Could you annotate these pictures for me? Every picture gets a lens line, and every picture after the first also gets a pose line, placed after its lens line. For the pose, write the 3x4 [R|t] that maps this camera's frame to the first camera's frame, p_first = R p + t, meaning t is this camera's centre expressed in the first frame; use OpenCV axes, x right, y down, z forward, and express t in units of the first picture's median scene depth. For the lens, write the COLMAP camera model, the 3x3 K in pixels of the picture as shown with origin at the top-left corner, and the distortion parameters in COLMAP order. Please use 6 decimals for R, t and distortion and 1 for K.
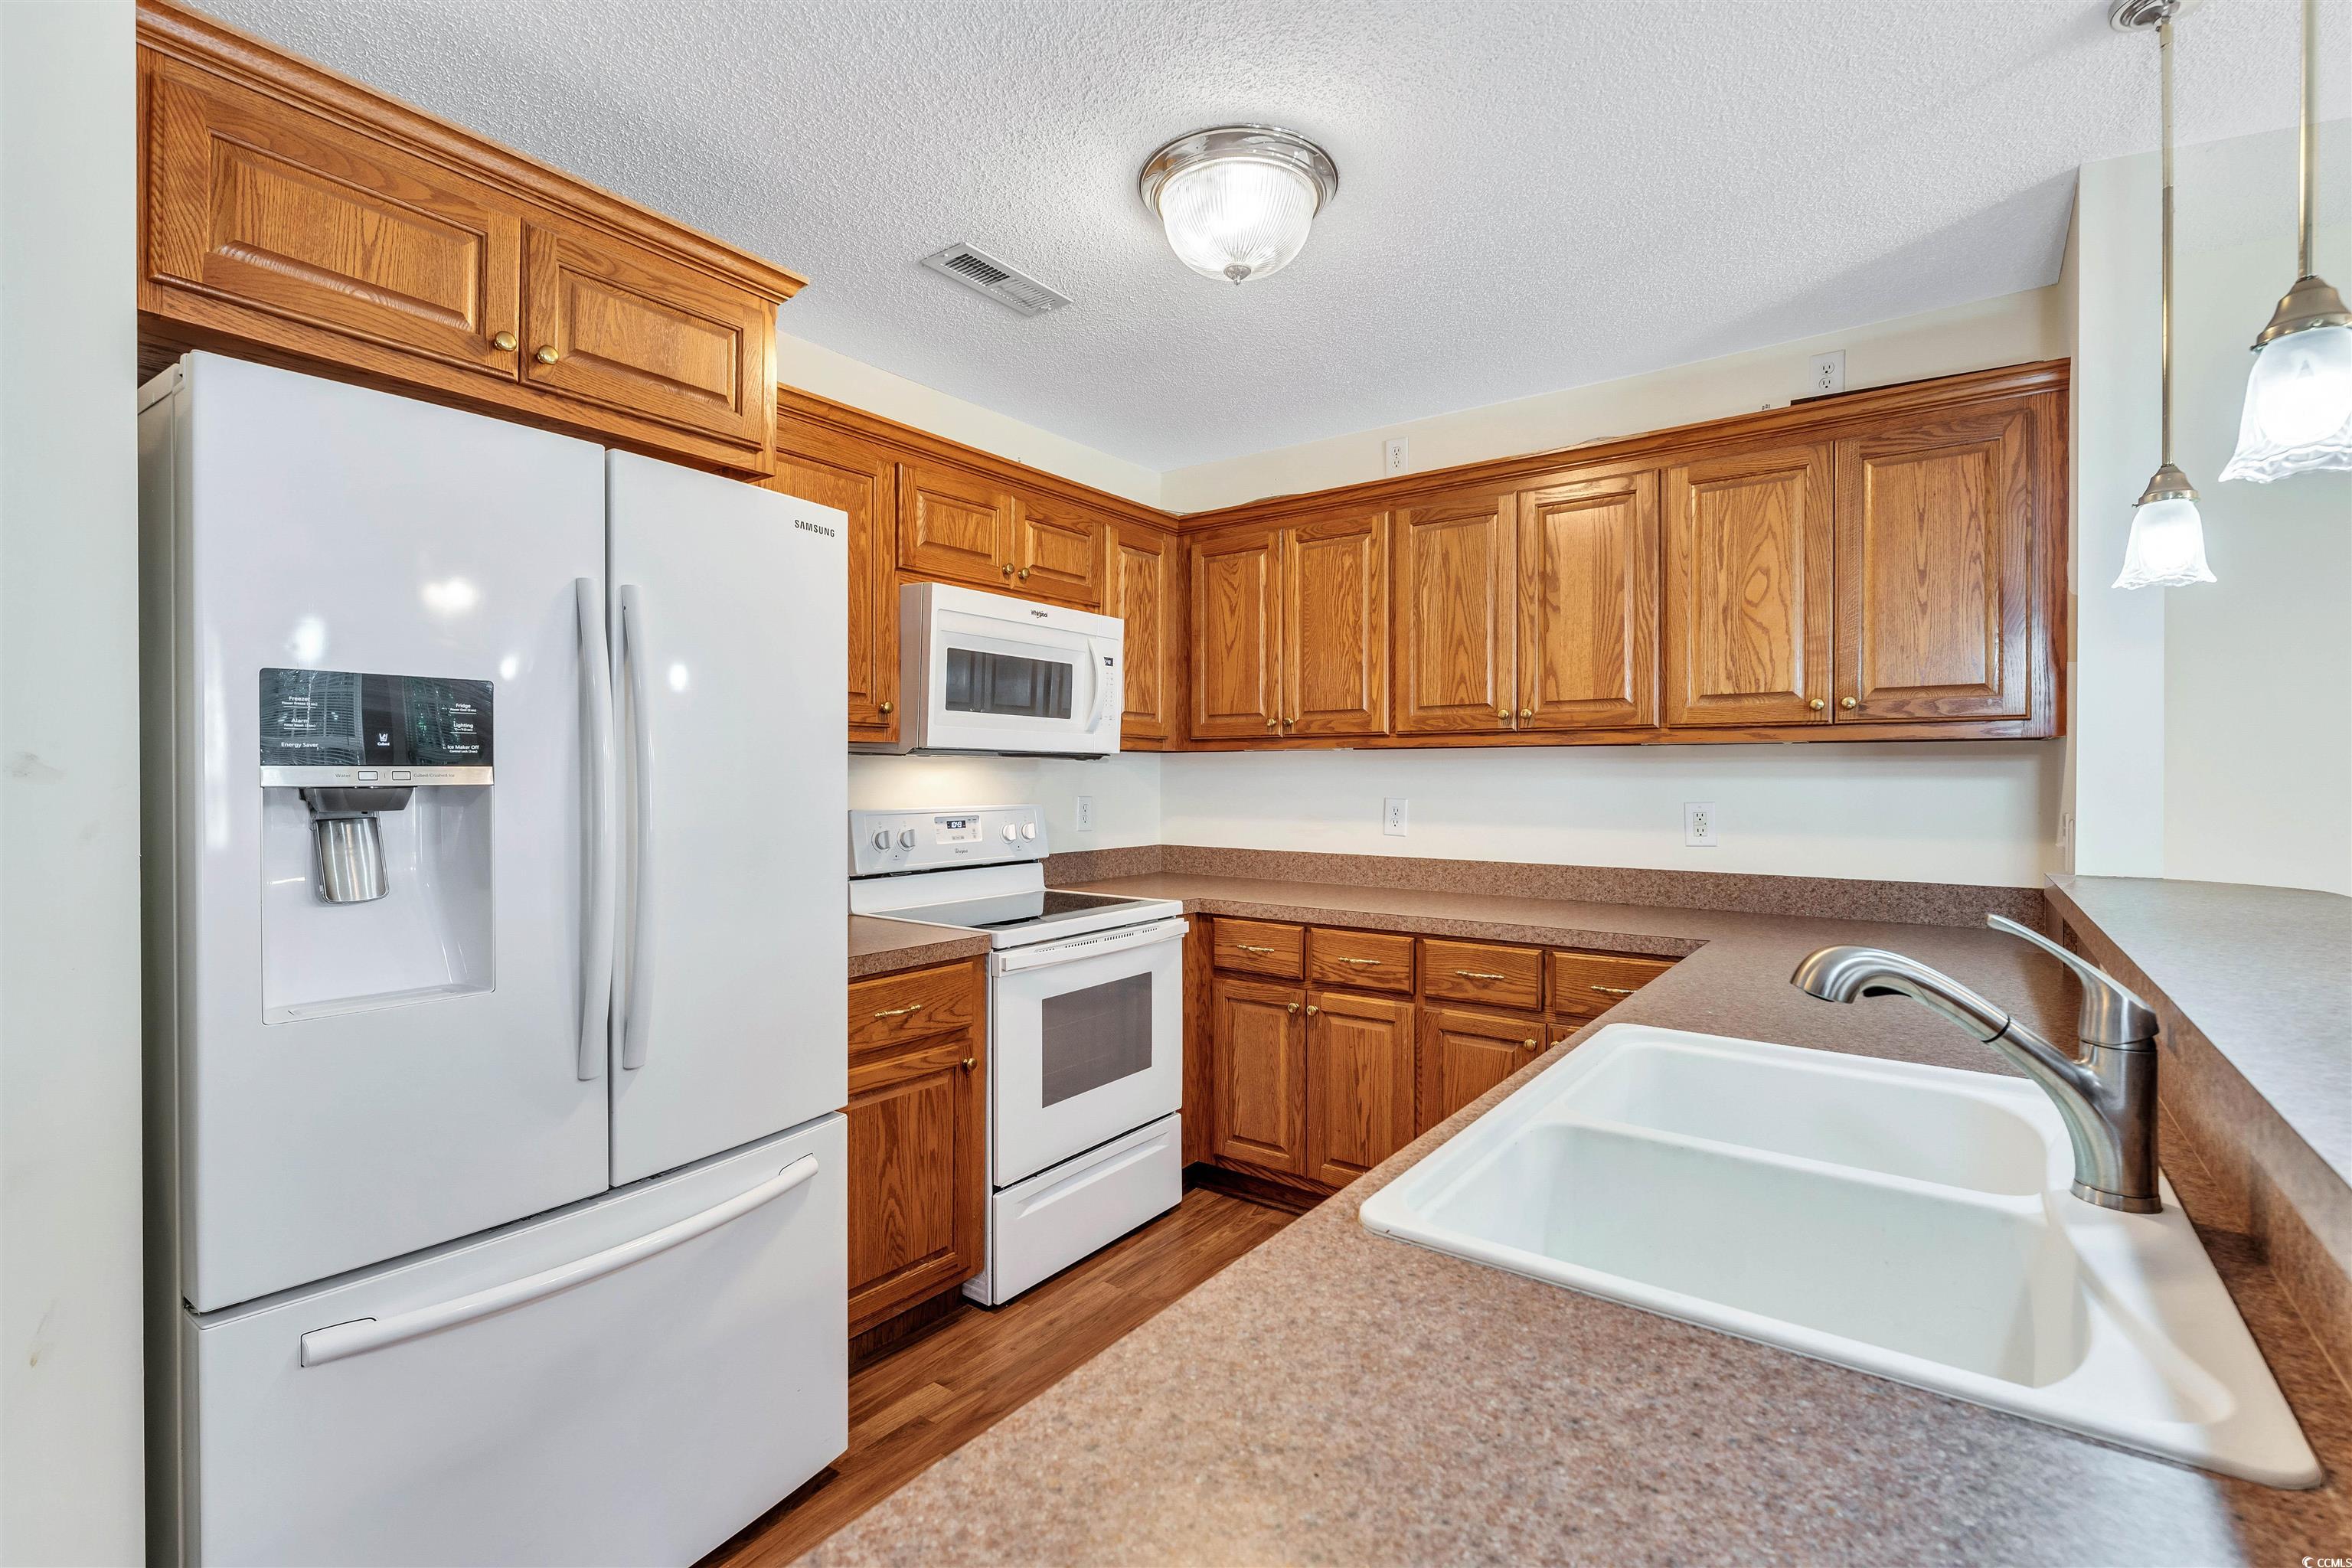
lens RADIAL K [[1062.5, 0, 1172.5], [0, 1062.5, 781.1], [0, 0, 1]] dist [-0.002608, -0.000227]
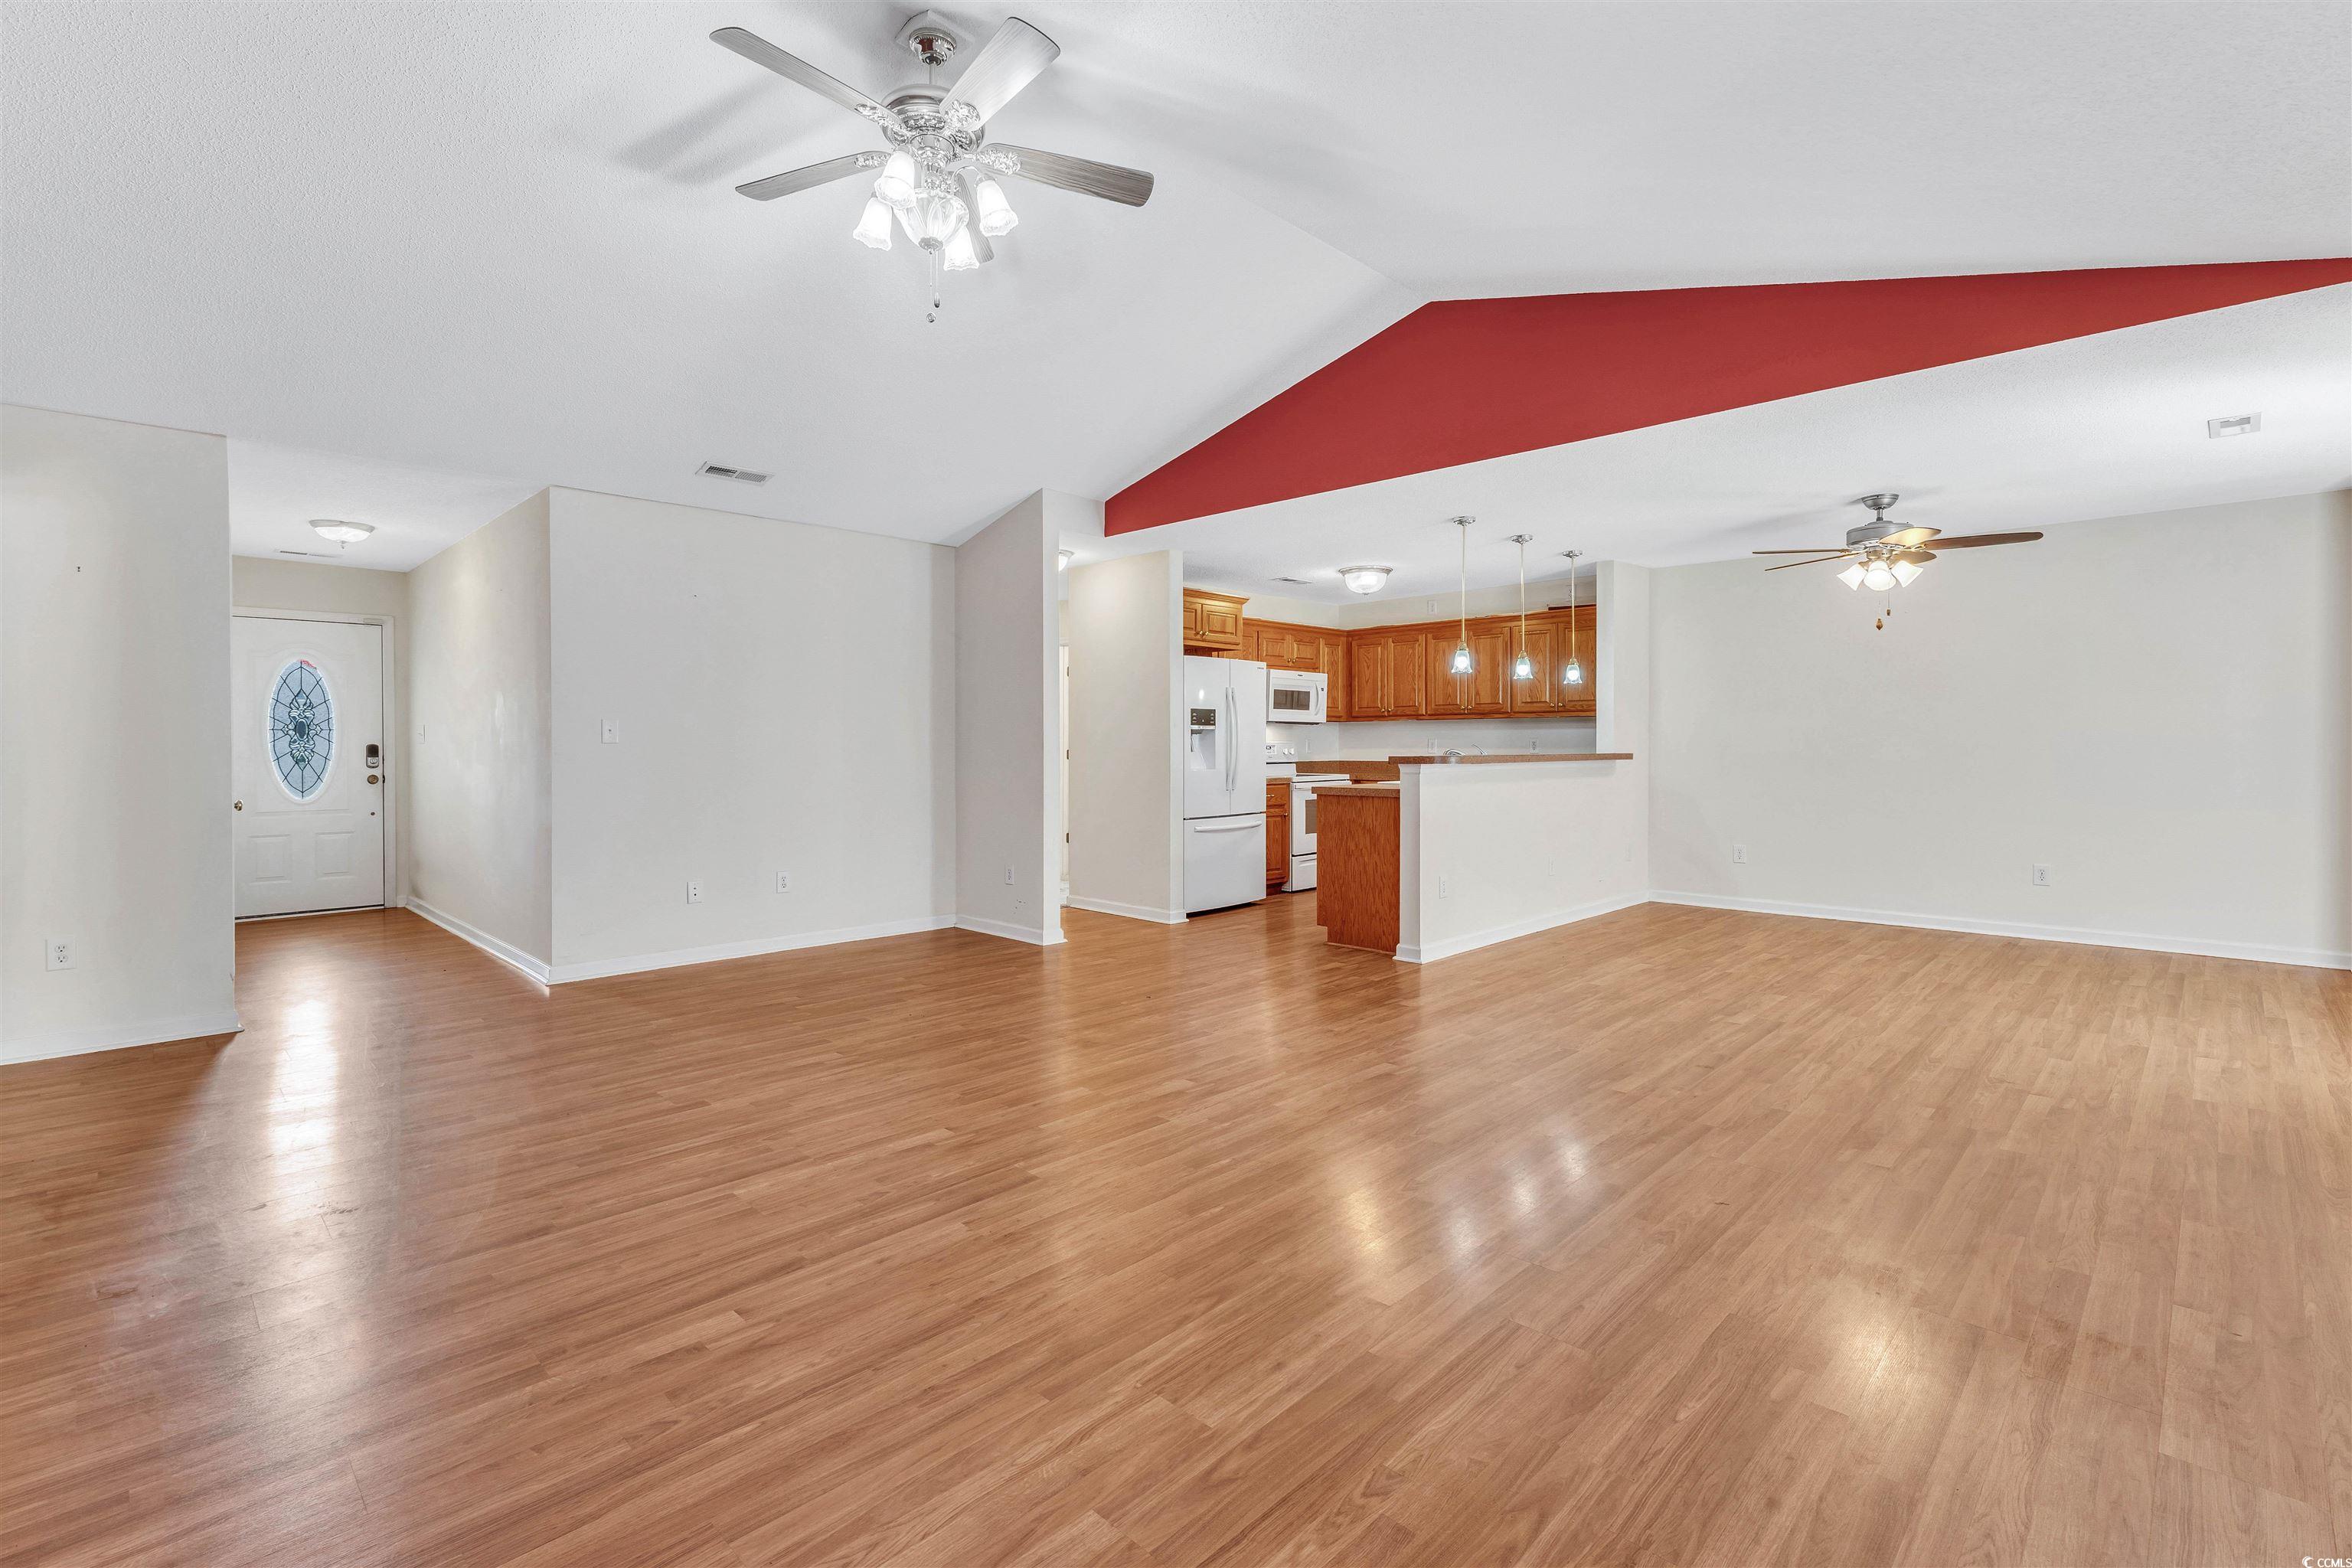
lens RADIAL K [[1056.0, 0, 1162.1], [0, 1056.0, 749.6], [0, 0, 1]] dist [-0.001898, -0.000313]
pose [[0.988145, -0.003302, -0.153488, -0.056006], [0.003130, 0.999994, -0.001366, 0.052892], [0.153491, 0.000869, 0.988150, -1.998275]]
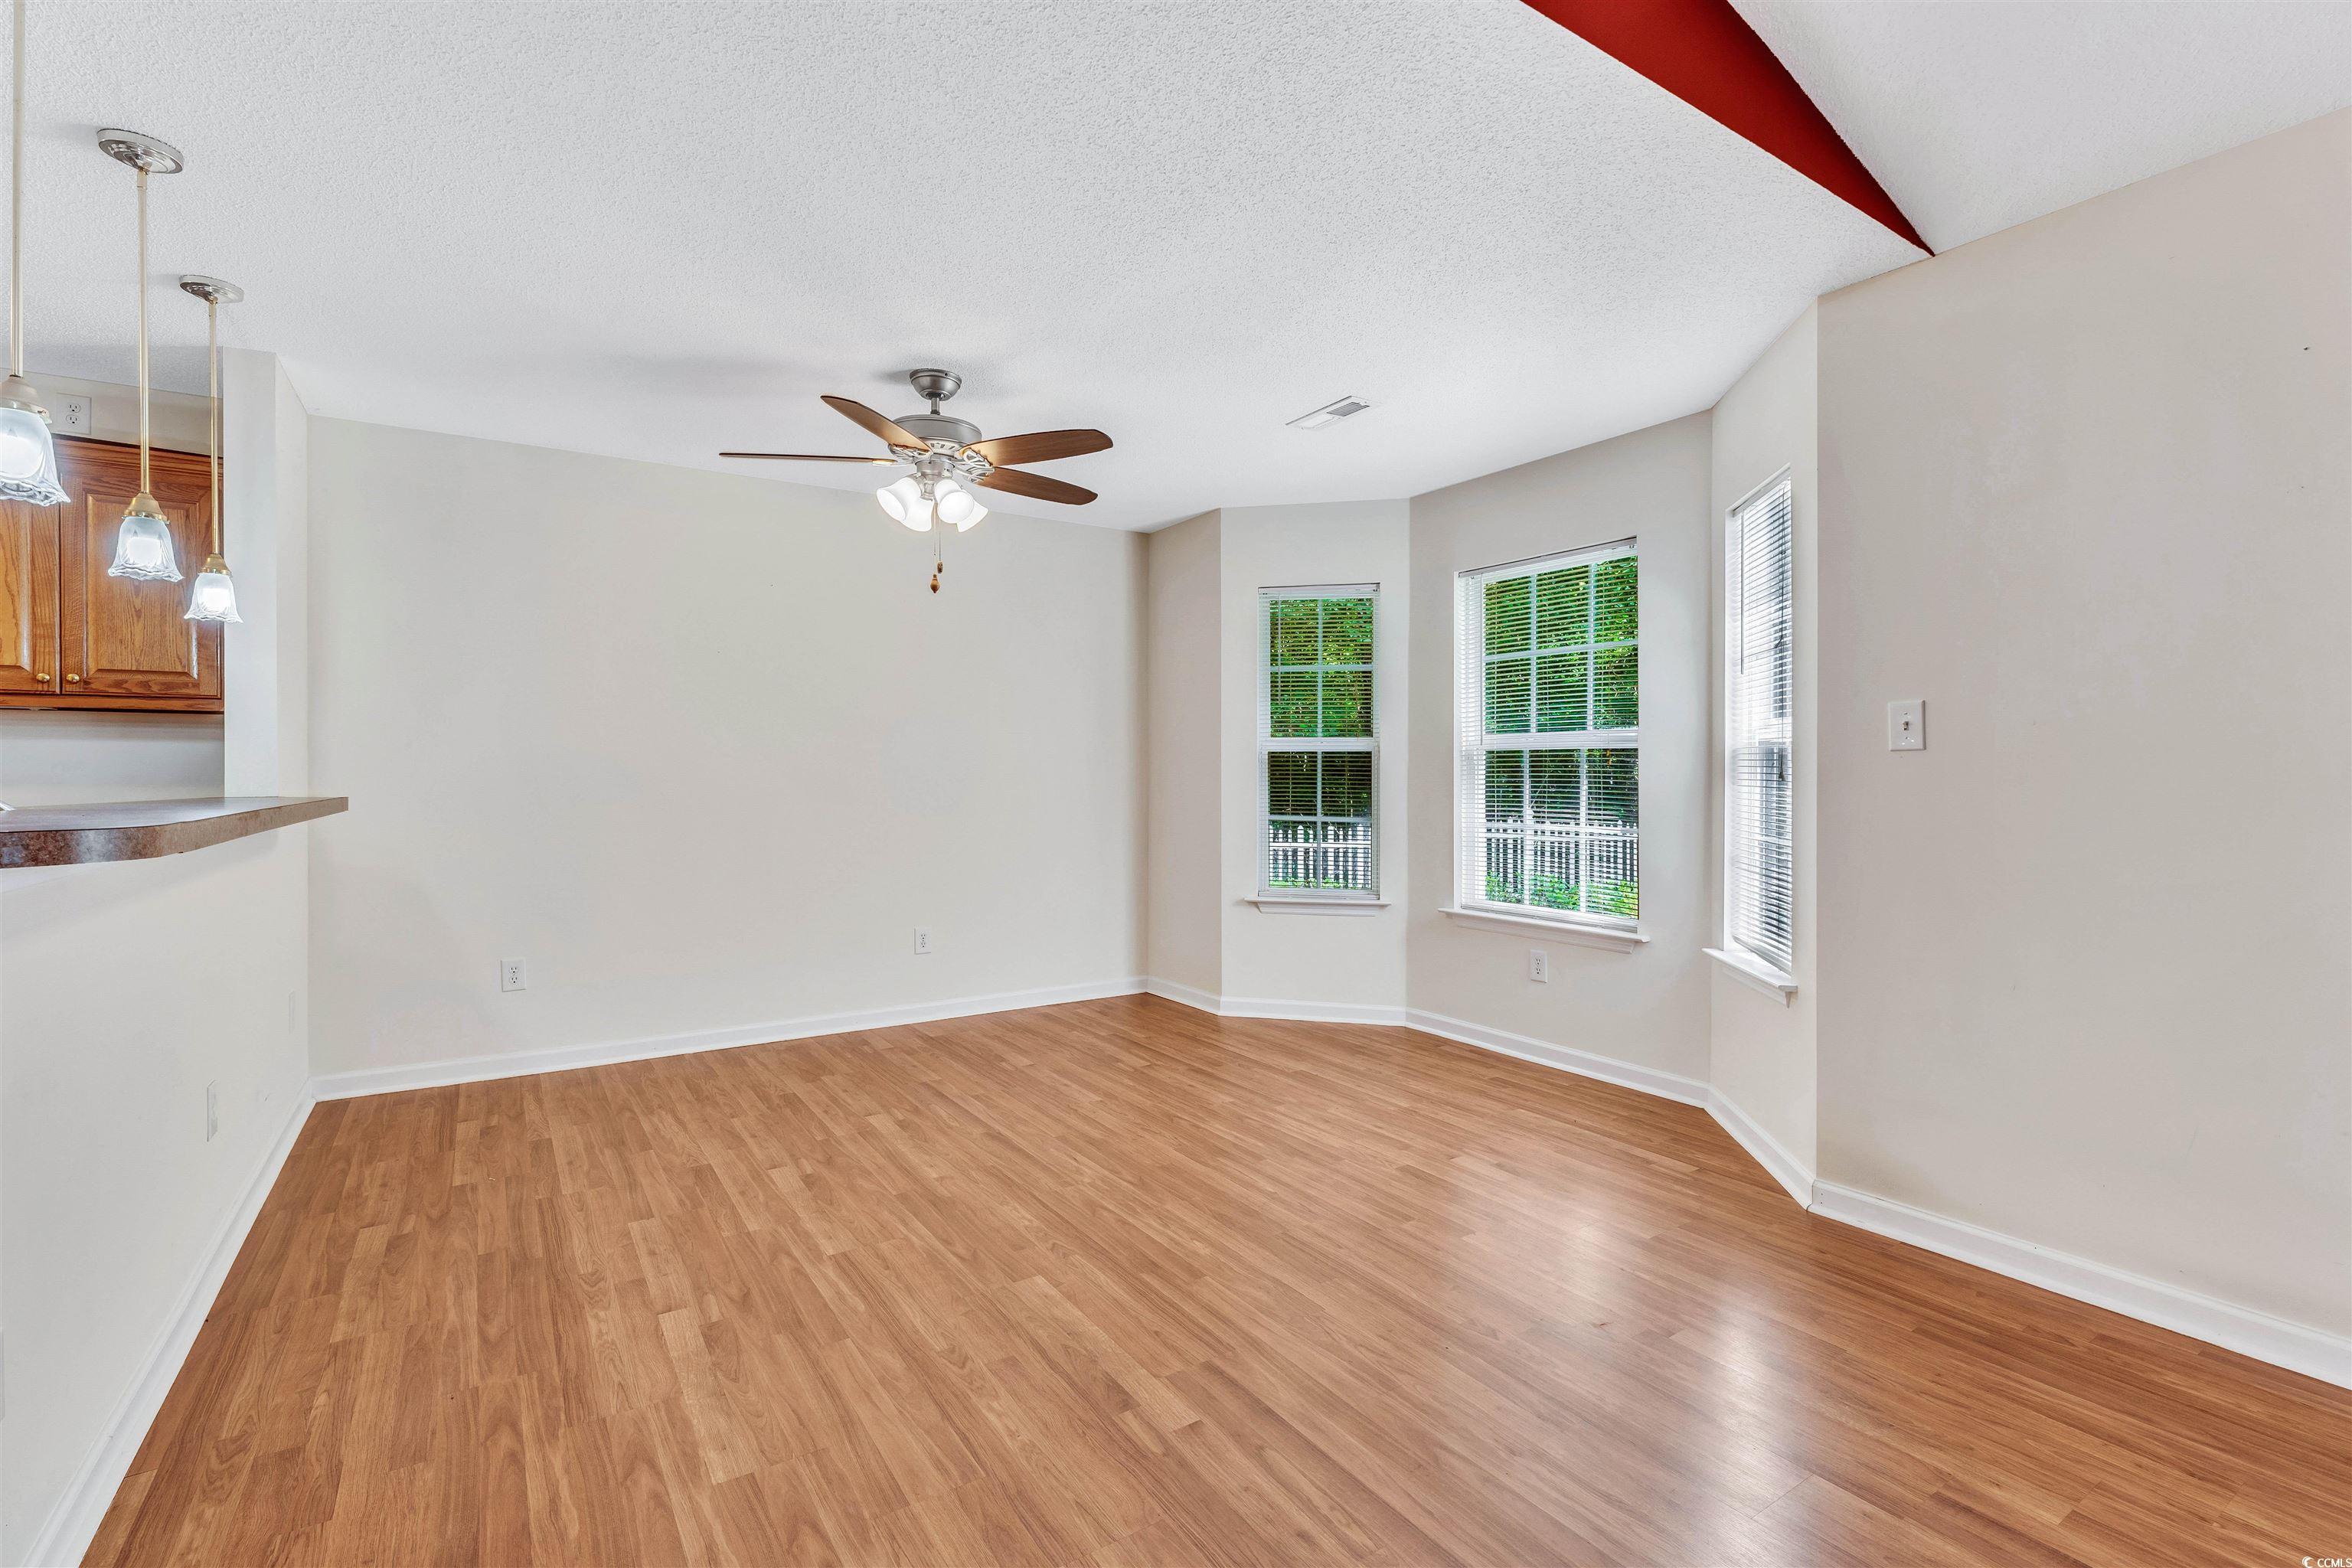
lens RADIAL K [[1062.5, 0, 1172.5], [0, 1062.5, 781.1], [0, 0, 1]] dist [-0.002608, -0.000227]
pose [[0.349664, -0.004738, 0.936863, -0.088947], [0.006670, 0.999974, 0.002568, 0.048721], [-0.936851, 0.005351, 0.349687, -0.600950]]
